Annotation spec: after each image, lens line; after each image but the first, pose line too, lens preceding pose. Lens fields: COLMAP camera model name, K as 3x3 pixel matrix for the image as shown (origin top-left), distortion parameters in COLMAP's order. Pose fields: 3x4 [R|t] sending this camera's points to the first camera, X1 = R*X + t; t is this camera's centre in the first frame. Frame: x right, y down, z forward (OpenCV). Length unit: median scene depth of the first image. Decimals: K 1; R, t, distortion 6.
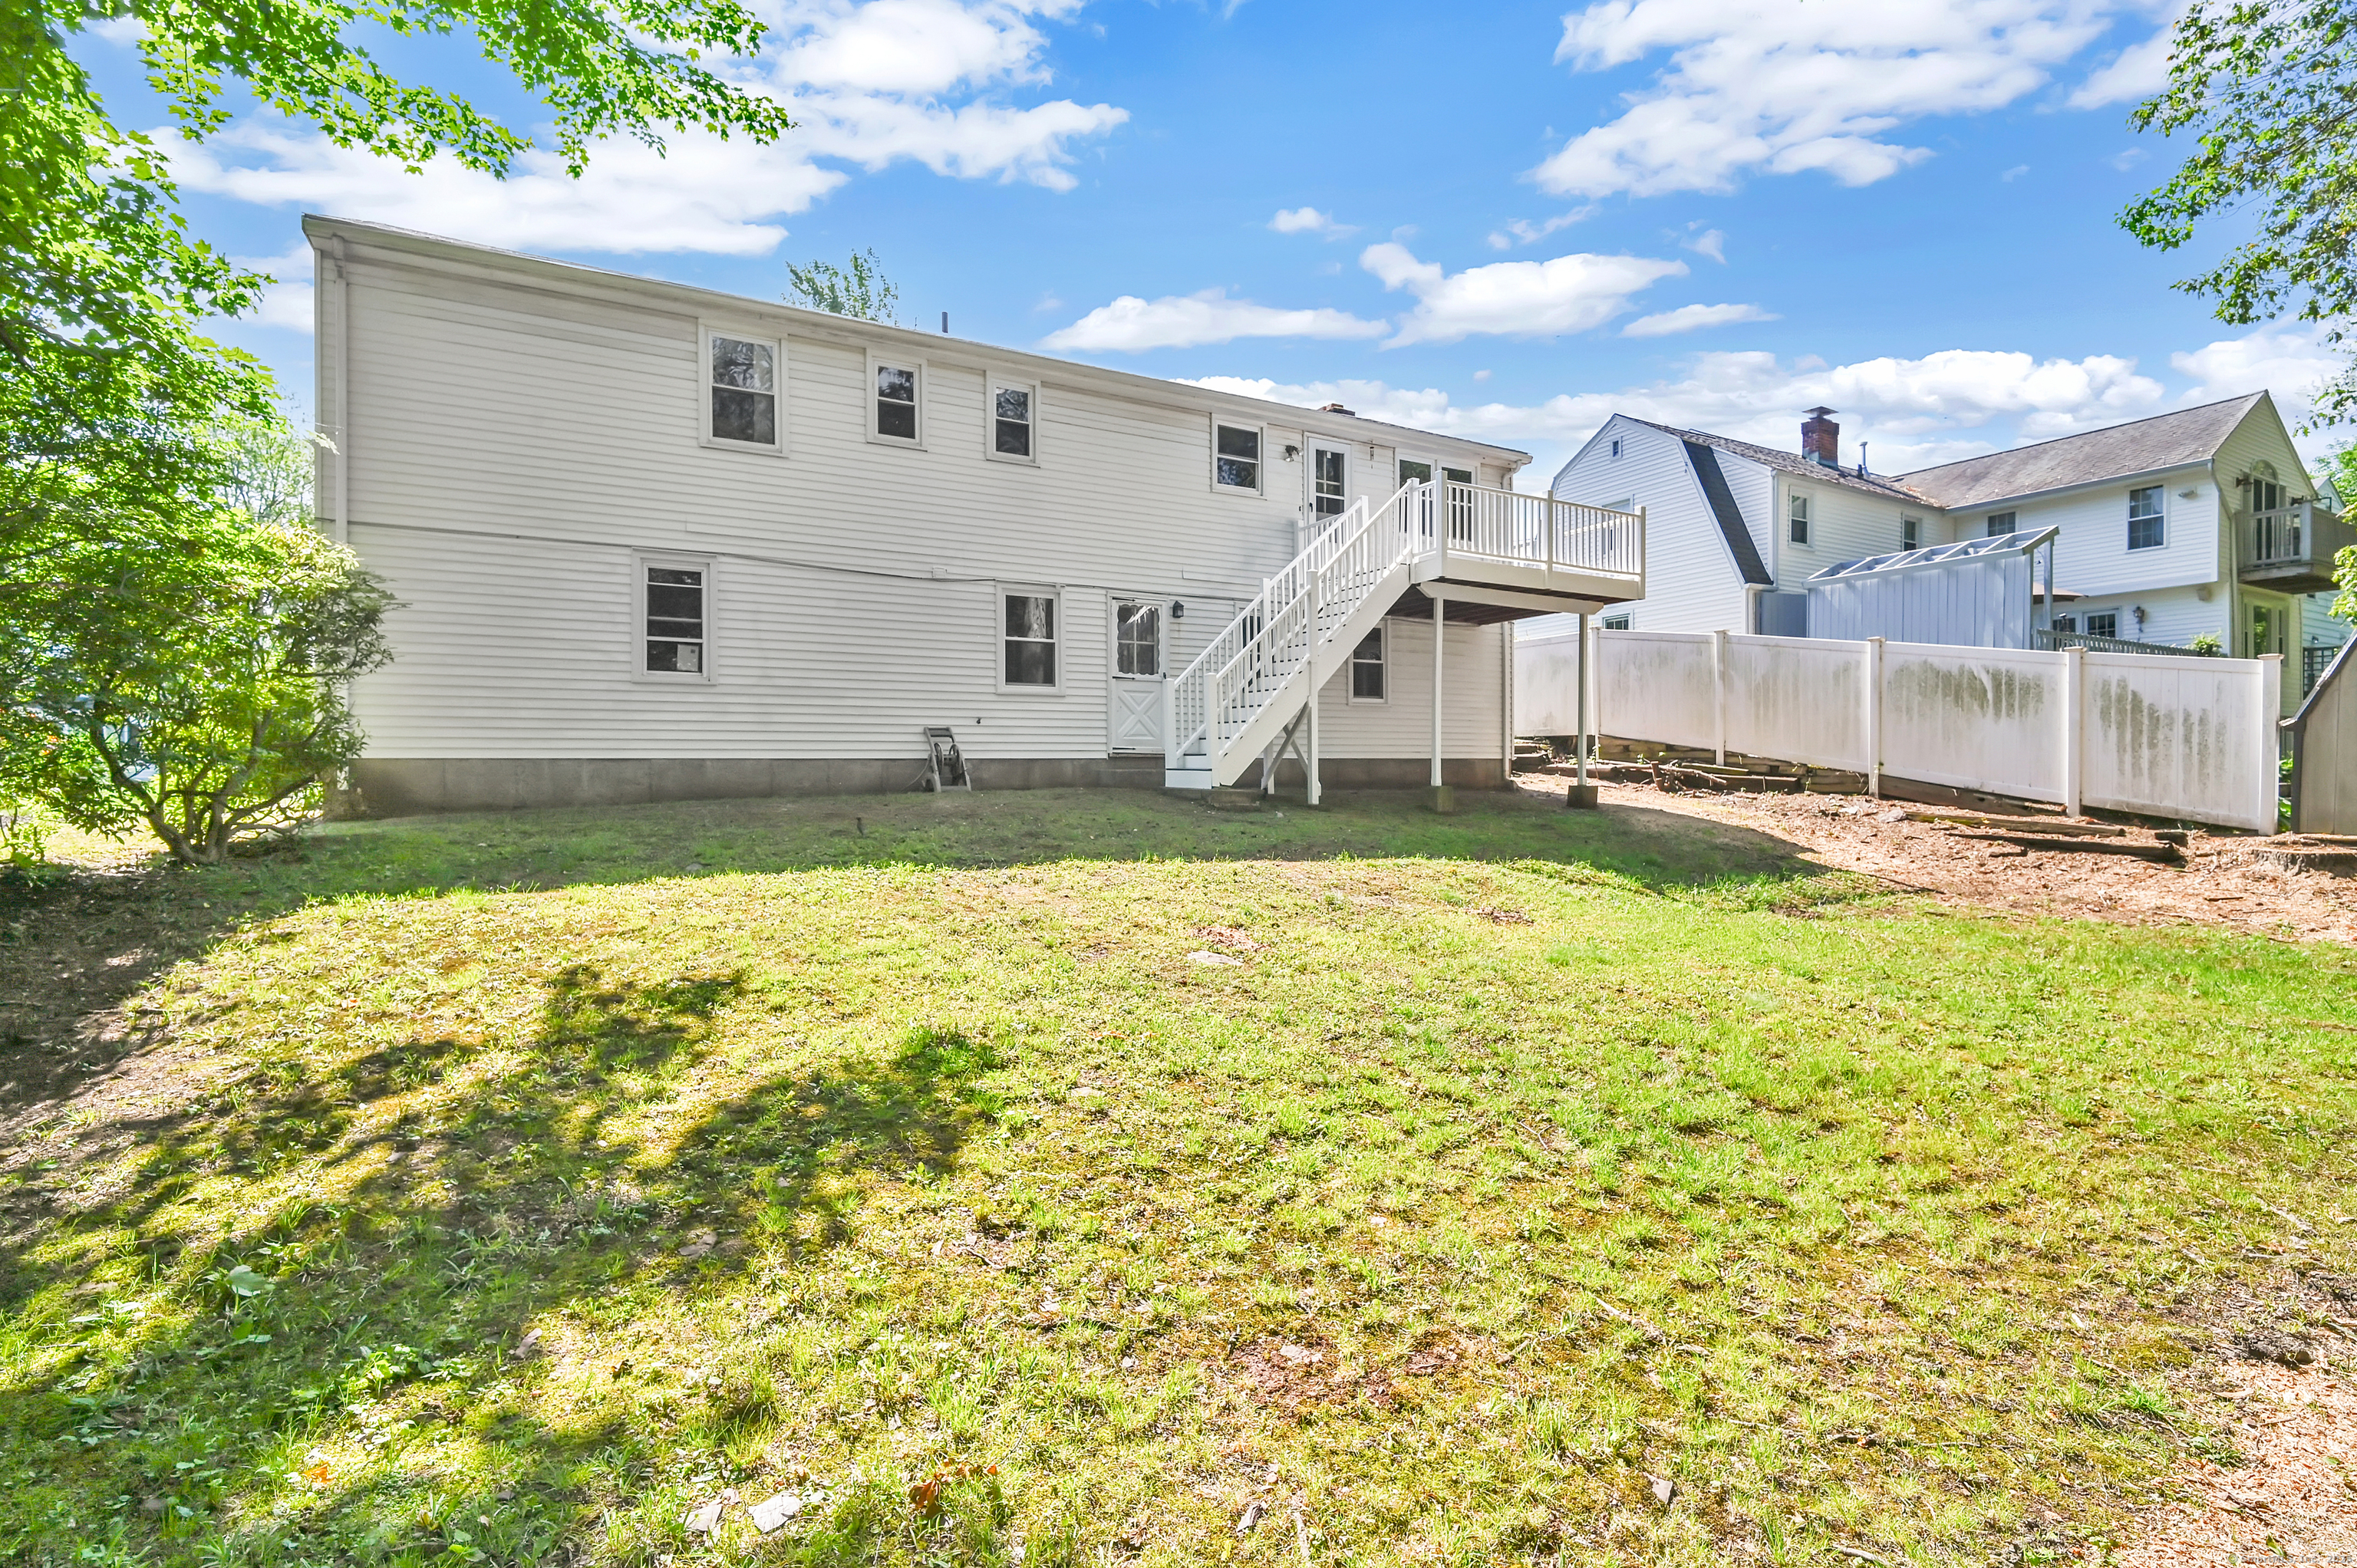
lens RADIAL K [[1121.0, 0, 1184.7], [0, 1121.0, 778.7], [0, 0, 1]] dist [-0.002925, -0.000227]
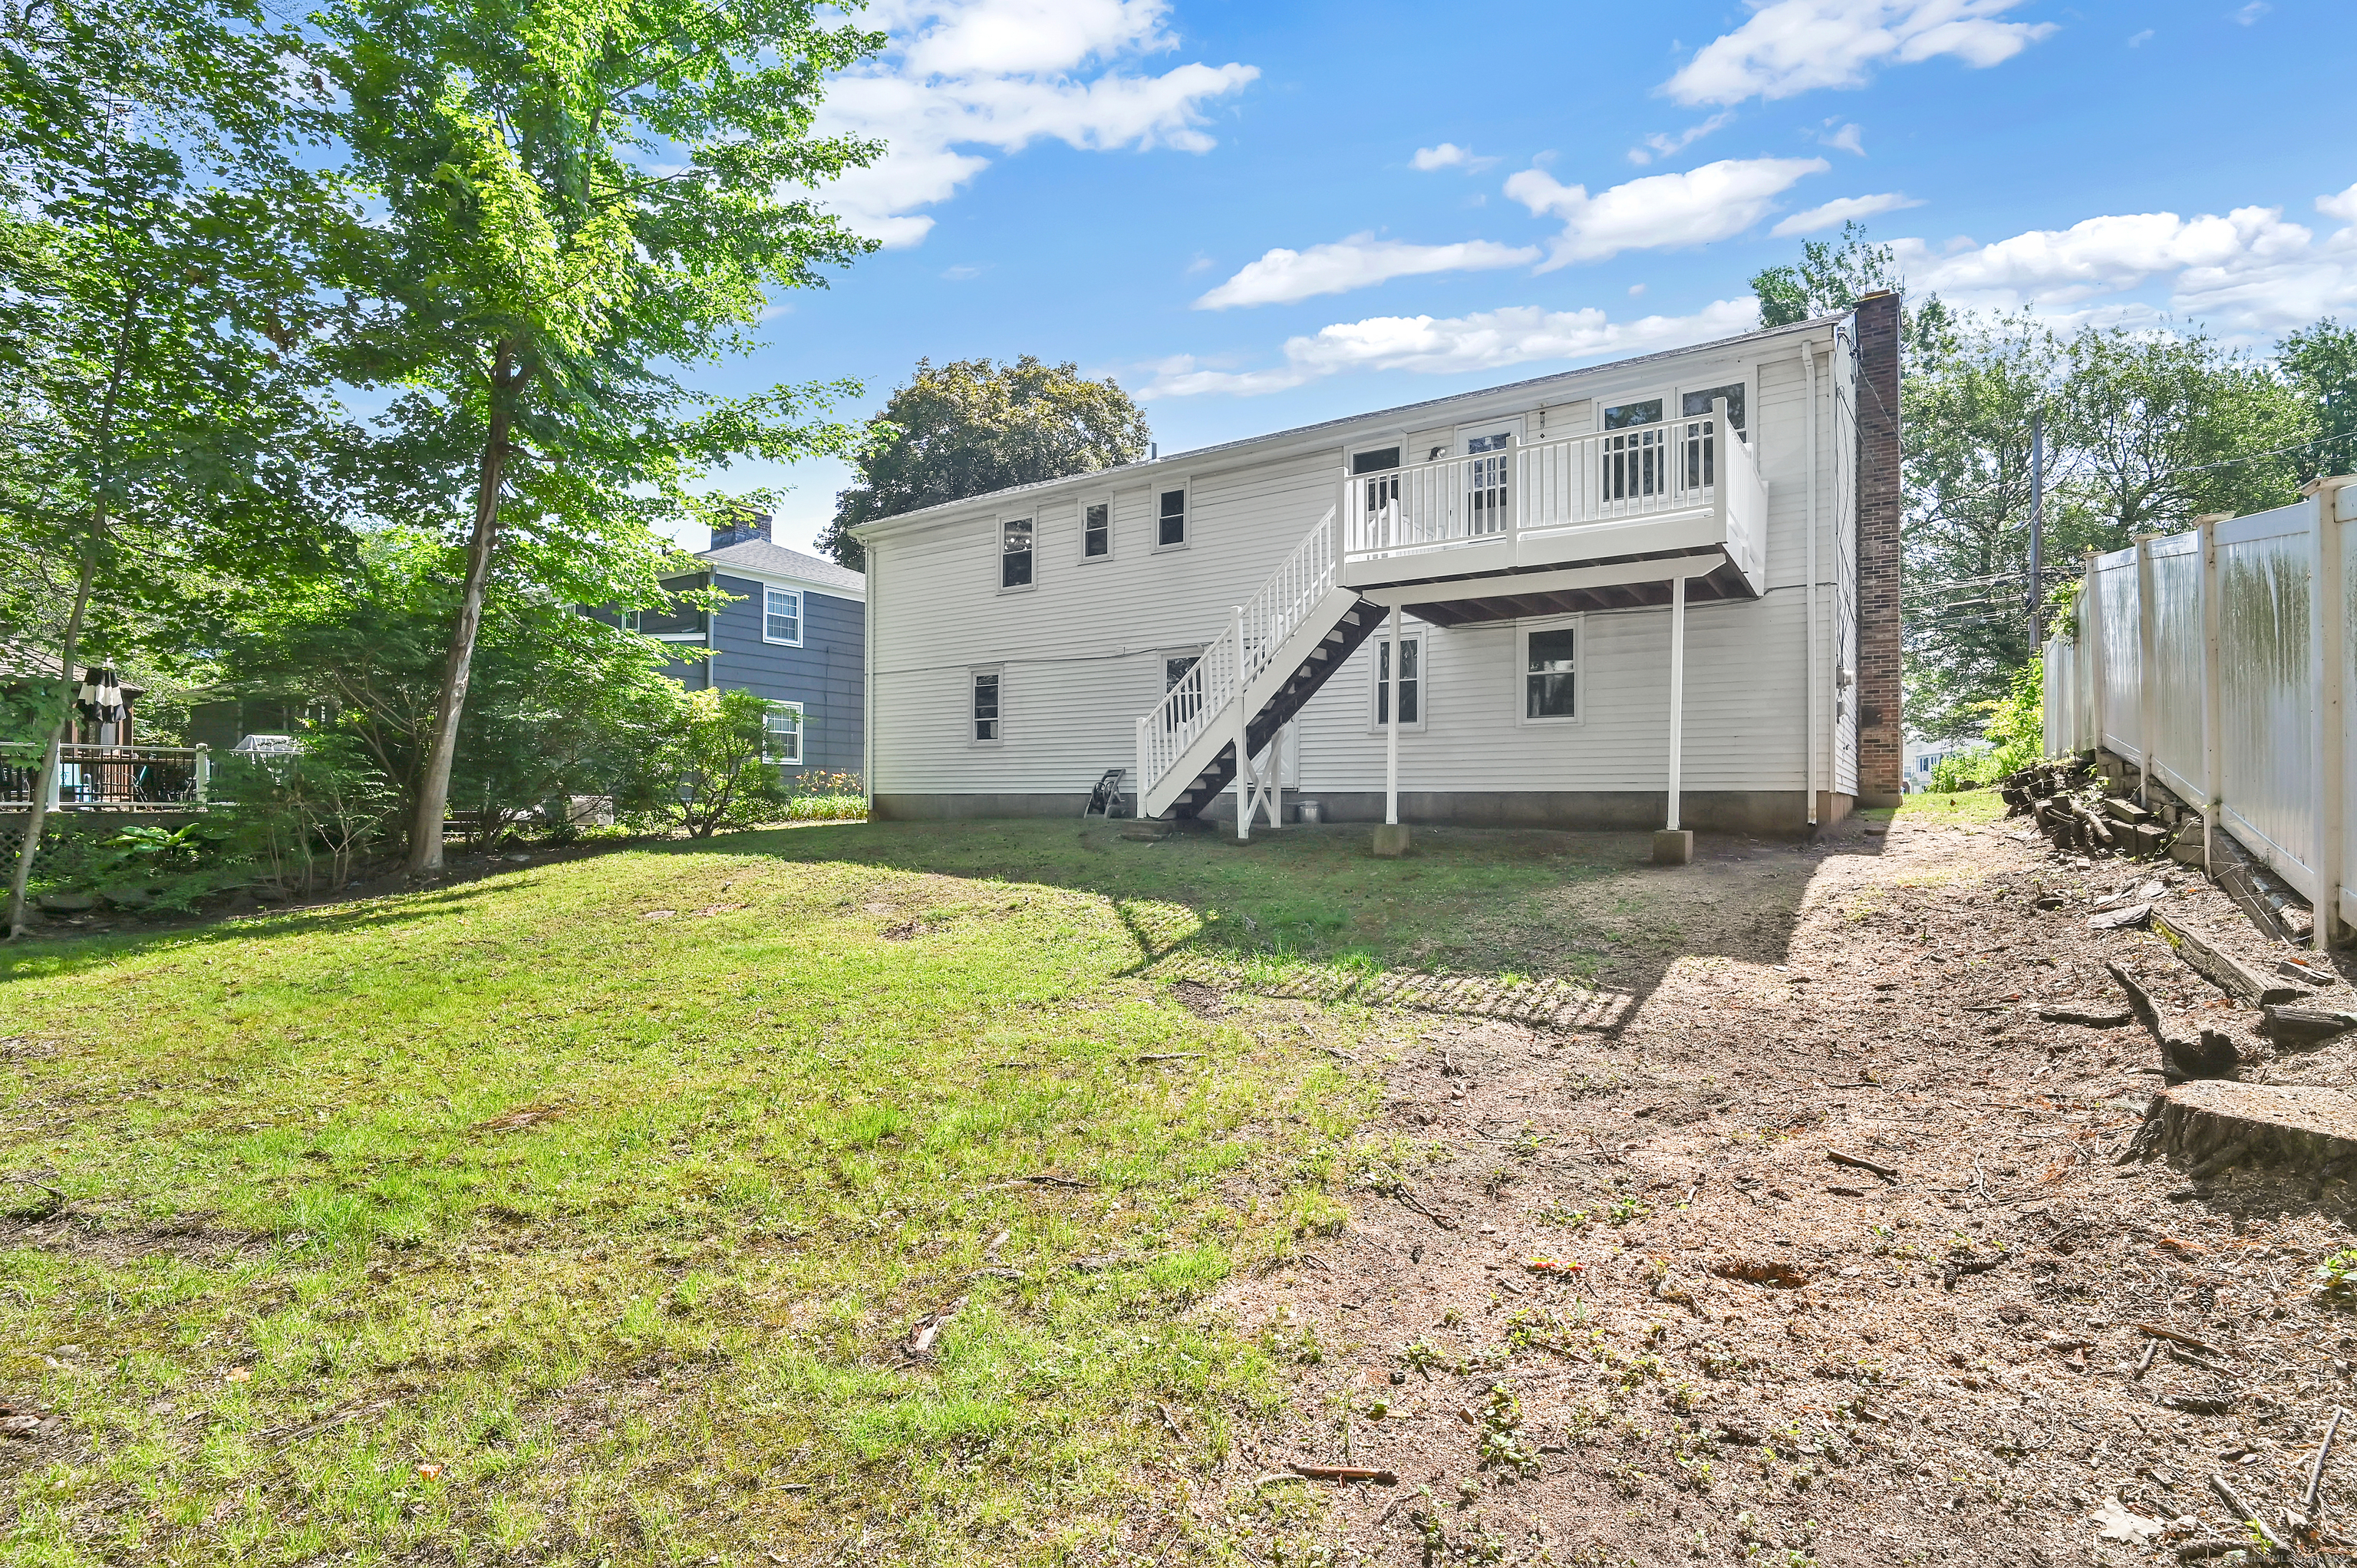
lens RADIAL K [[1121.0, 0, 1184.7], [0, 1121.0, 778.7], [0, 0, 1]] dist [-0.002925, -0.000227]
pose [[0.411022, -0.014043, -0.911517, 1.052763], [-0.013273, 0.999683, -0.021386, -0.008469], [0.911529, 0.020888, 0.410705, 0.564962]]
